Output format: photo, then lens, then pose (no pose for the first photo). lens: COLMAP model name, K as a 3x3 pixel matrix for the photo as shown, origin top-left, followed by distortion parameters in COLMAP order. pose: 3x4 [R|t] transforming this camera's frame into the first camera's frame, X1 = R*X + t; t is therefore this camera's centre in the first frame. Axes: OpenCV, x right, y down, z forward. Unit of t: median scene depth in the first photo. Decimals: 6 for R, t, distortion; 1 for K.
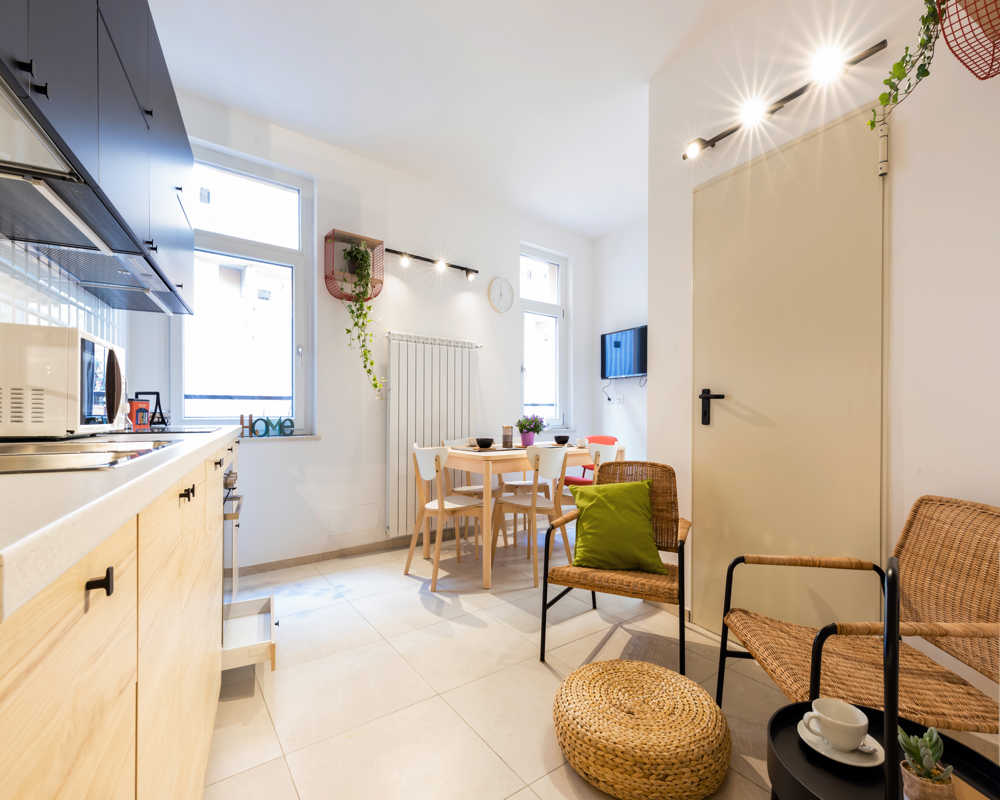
lens RADIAL K [[472.6, 0, 500.3], [0, 472.6, 416.8], [0, 0, 1]] dist [0.002041, 0.000161]
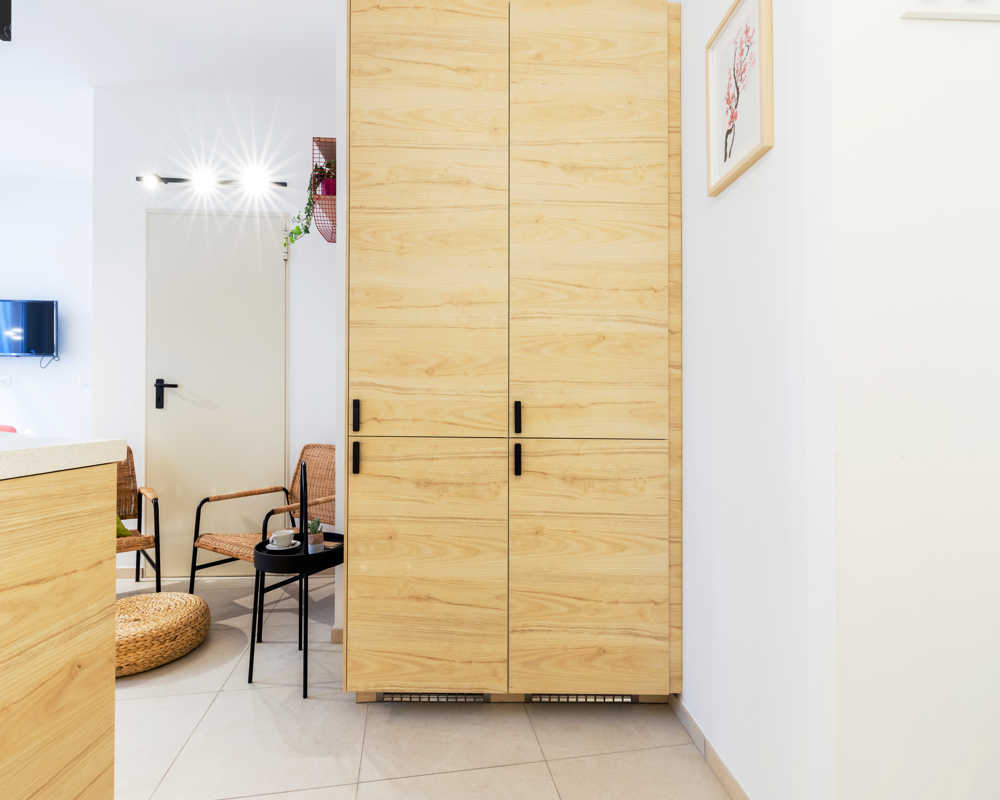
lens RADIAL K [[514.3, 0, 500.0], [0, 514.3, 400.0], [0, 0, 1]] dist [0.001562, 0.001165]
pose [[0.431290, 0.007795, 0.902180, -0.383732], [-0.001546, 0.999968, -0.007901, 0.004283], [-0.902212, 0.002013, 0.431288, -0.359167]]
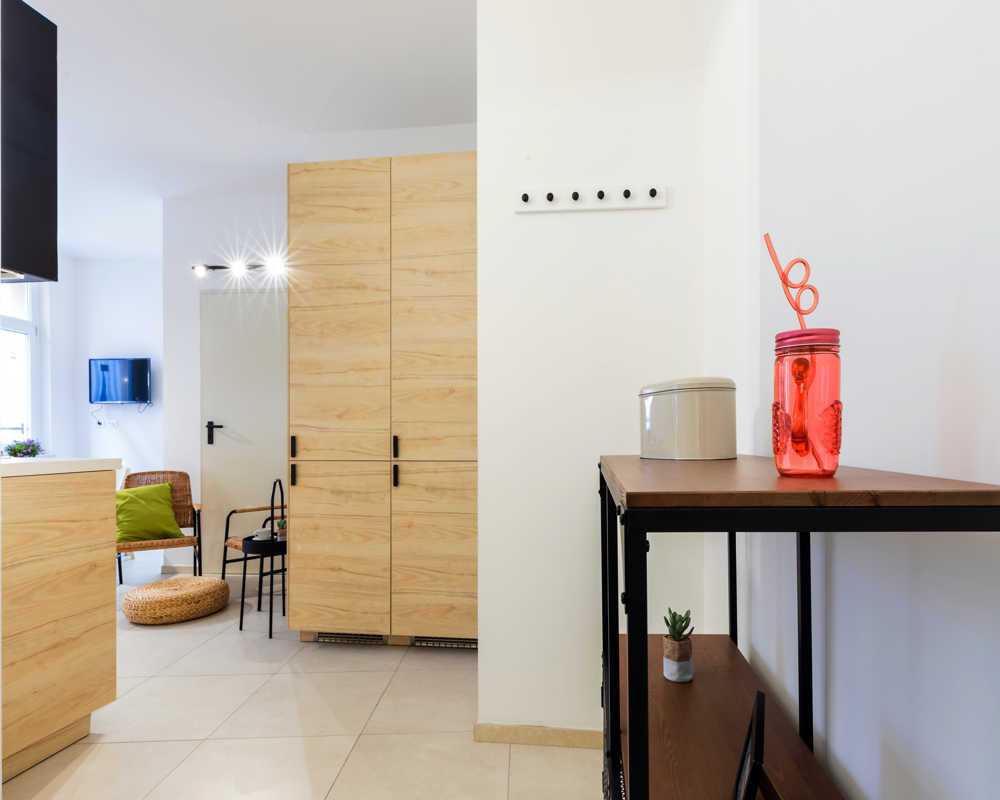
lens RADIAL K [[570.8, 0, 562.3], [0, 570.8, 432.3], [0, 0, 1]] dist [-0.000397, 0.000184]
pose [[0.546797, 0.000738, 0.837265, -0.522369], [0.011630, 0.999896, -0.008477, 0.007215], [-0.837184, 0.014372, 0.546732, -1.032781]]
